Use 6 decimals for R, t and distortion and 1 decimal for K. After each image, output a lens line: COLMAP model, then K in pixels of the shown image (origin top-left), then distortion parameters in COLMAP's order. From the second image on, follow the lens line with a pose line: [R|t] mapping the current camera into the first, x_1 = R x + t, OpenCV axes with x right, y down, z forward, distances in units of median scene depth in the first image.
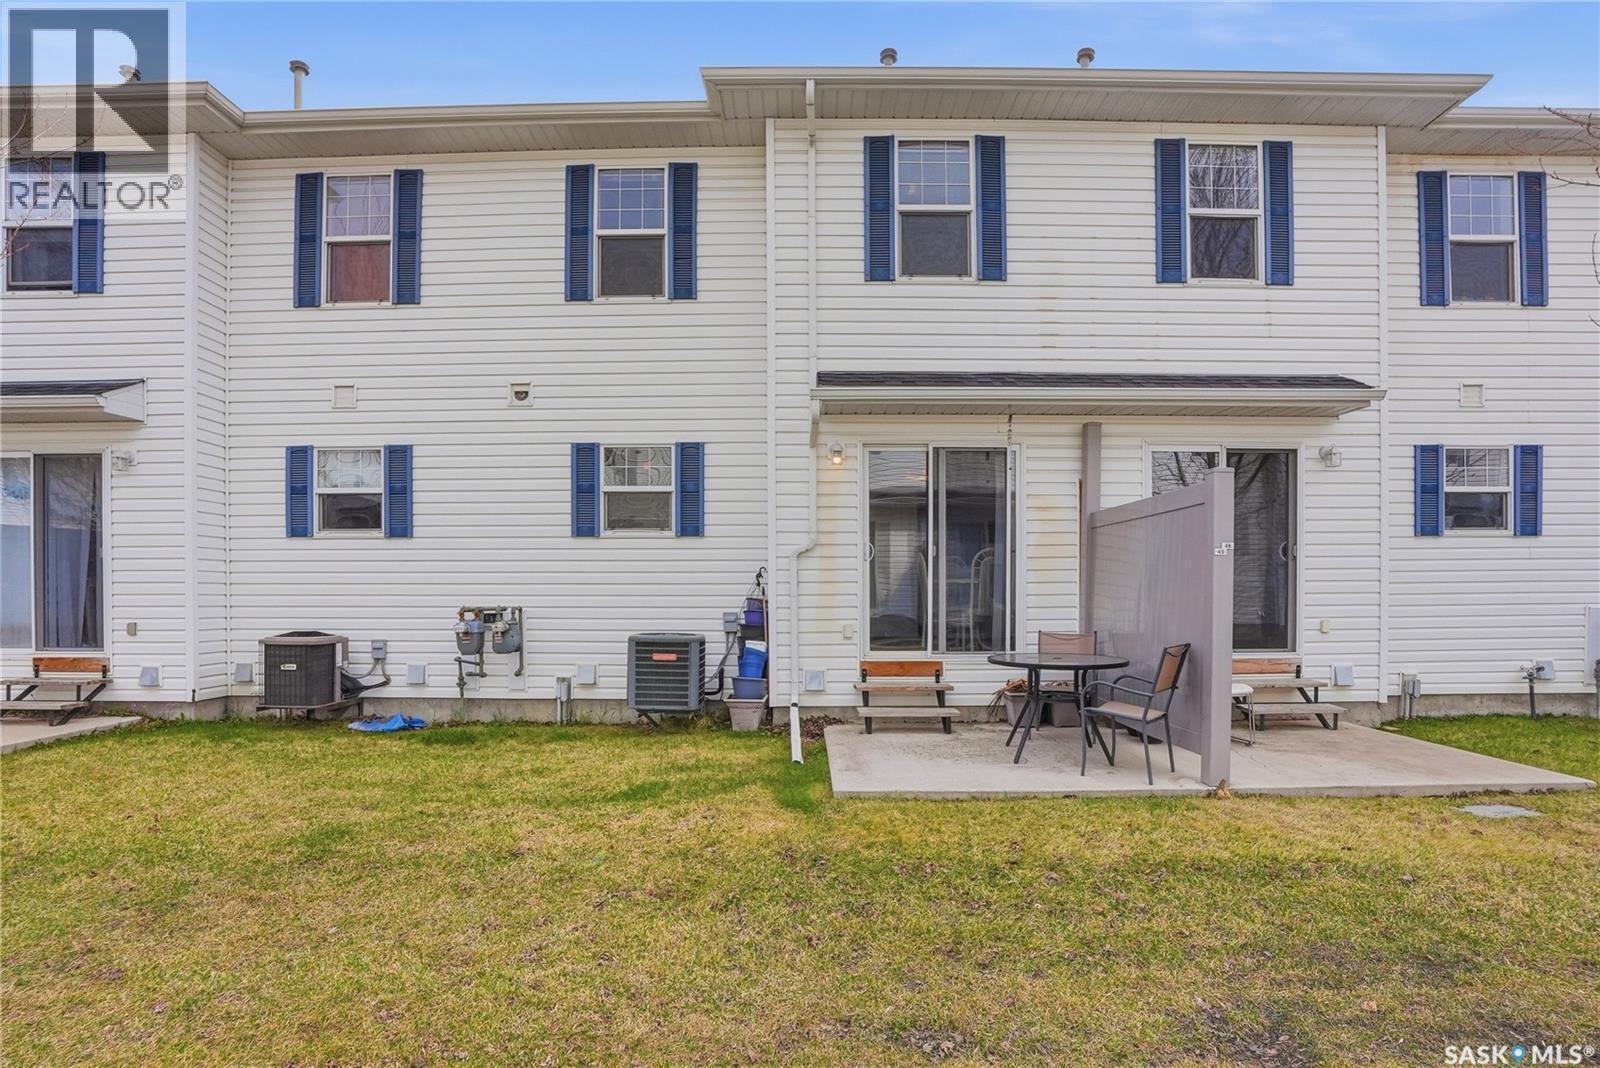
lens RADIAL K [[768.7, 0, 795.0], [0, 768.7, 550.2], [0, 0, 1]] dist [-0.074486, 0.032757]
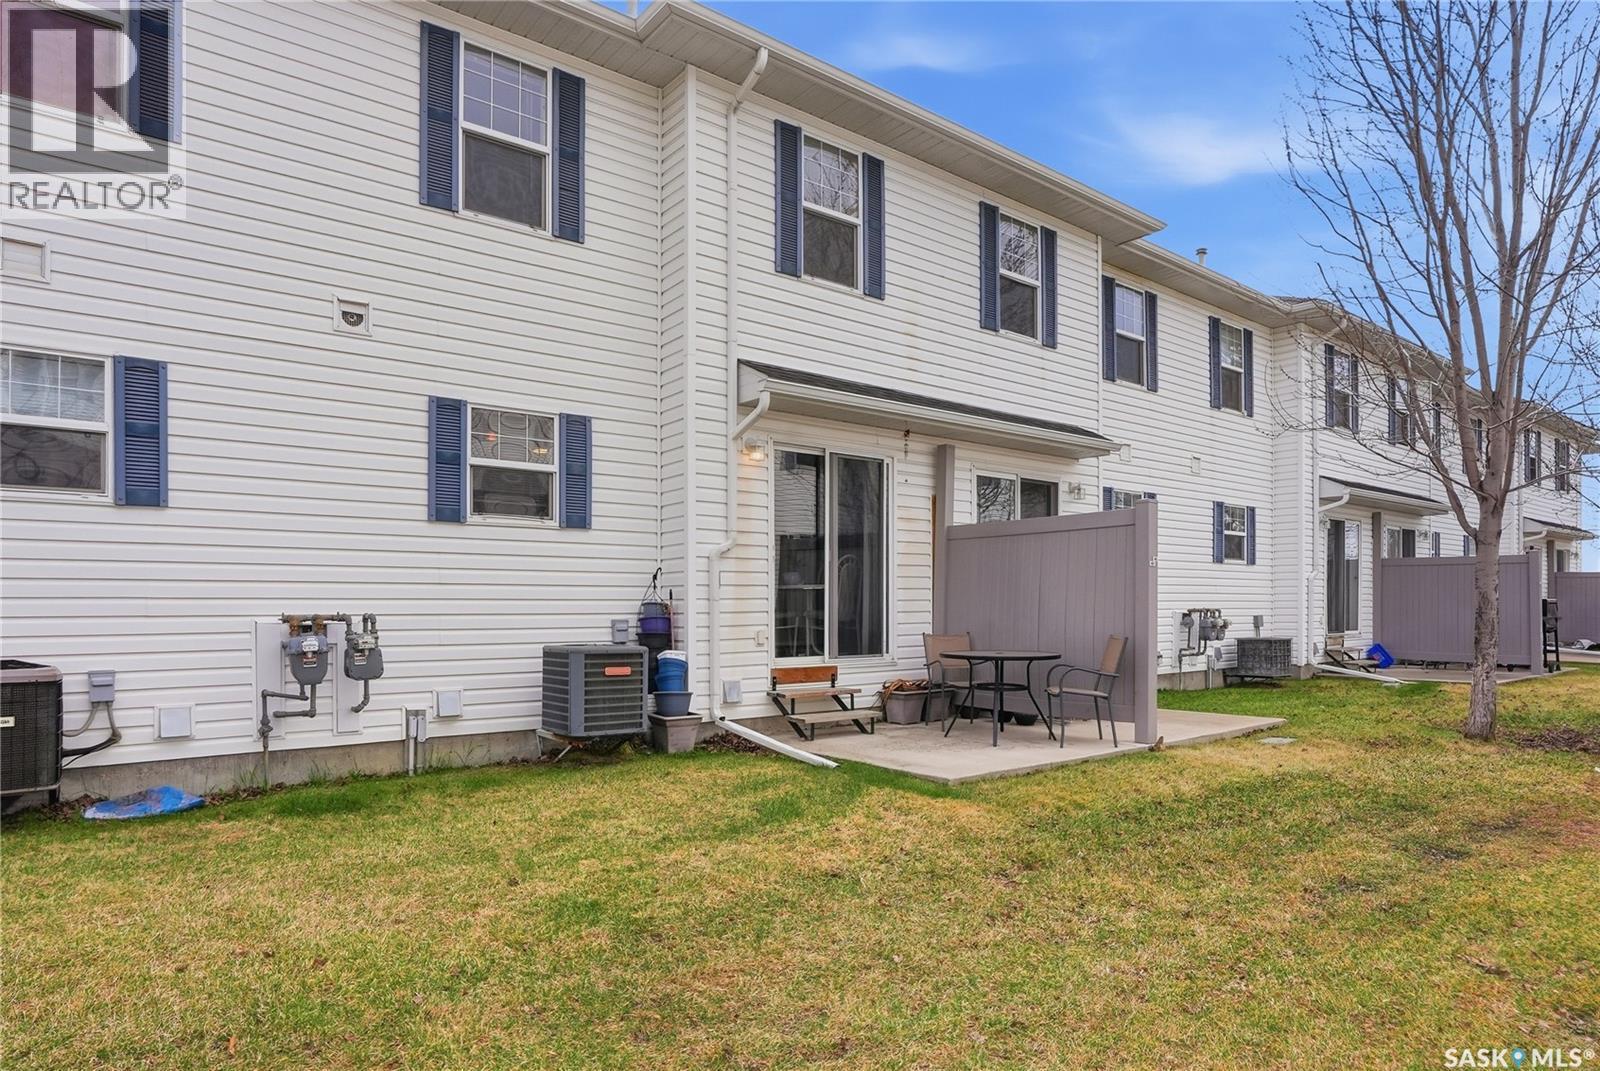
lens RADIAL K [[920.6, 0, 800.0], [0, 920.6, 535.5], [0, 0, 1]] dist [-0.030497, 0.002212]
pose [[0.785717, 0.046406, 0.616842, -0.573166], [-0.033249, 0.998909, -0.032798, 0.014505], [-0.617691, 0.005261, 0.786403, 0.071766]]
